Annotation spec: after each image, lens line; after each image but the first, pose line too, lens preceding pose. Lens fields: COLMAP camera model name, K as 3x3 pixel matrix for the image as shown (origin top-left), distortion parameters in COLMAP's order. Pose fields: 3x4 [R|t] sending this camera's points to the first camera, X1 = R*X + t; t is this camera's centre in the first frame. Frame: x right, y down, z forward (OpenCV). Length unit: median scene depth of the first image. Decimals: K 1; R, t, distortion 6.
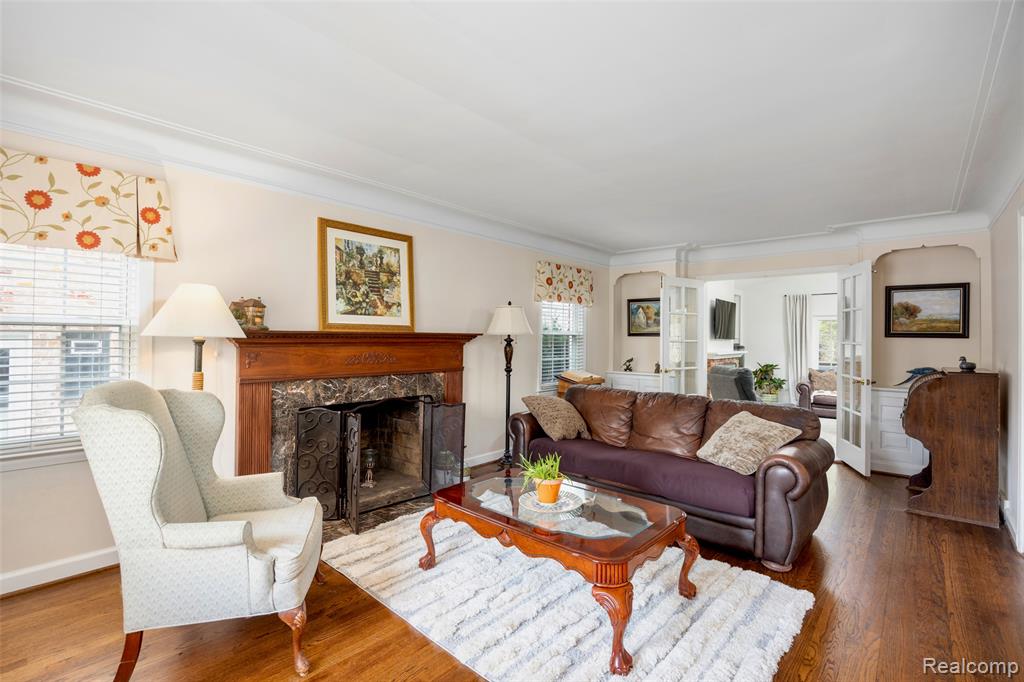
lens RADIAL K [[463.9, 0, 512.0], [0, 463.9, 325.9], [0, 0, 1]] dist [-0.017919, 0.000150]
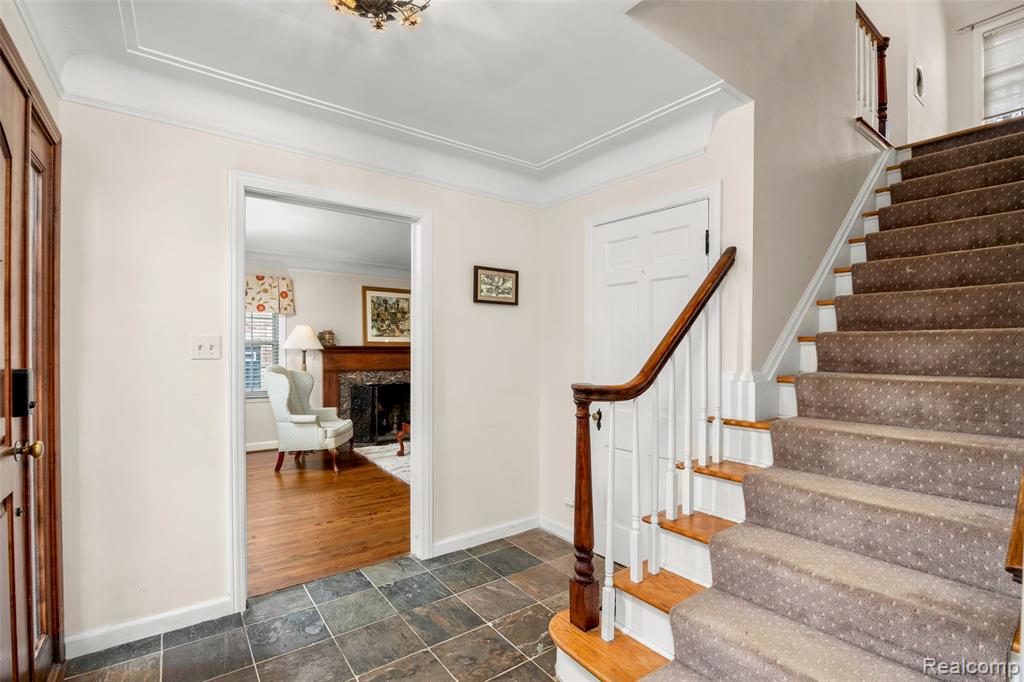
lens RADIAL K [[485.0, 0, 513.6], [0, 485.0, 345.5], [0, 0, 1]] dist [-0.011353, 0.000144]
pose [[0.975911, -0.008366, -0.218007, 0.646053], [0.011499, 0.999848, 0.013104, -0.009513], [0.217864, -0.015295, 0.975859, -0.841163]]
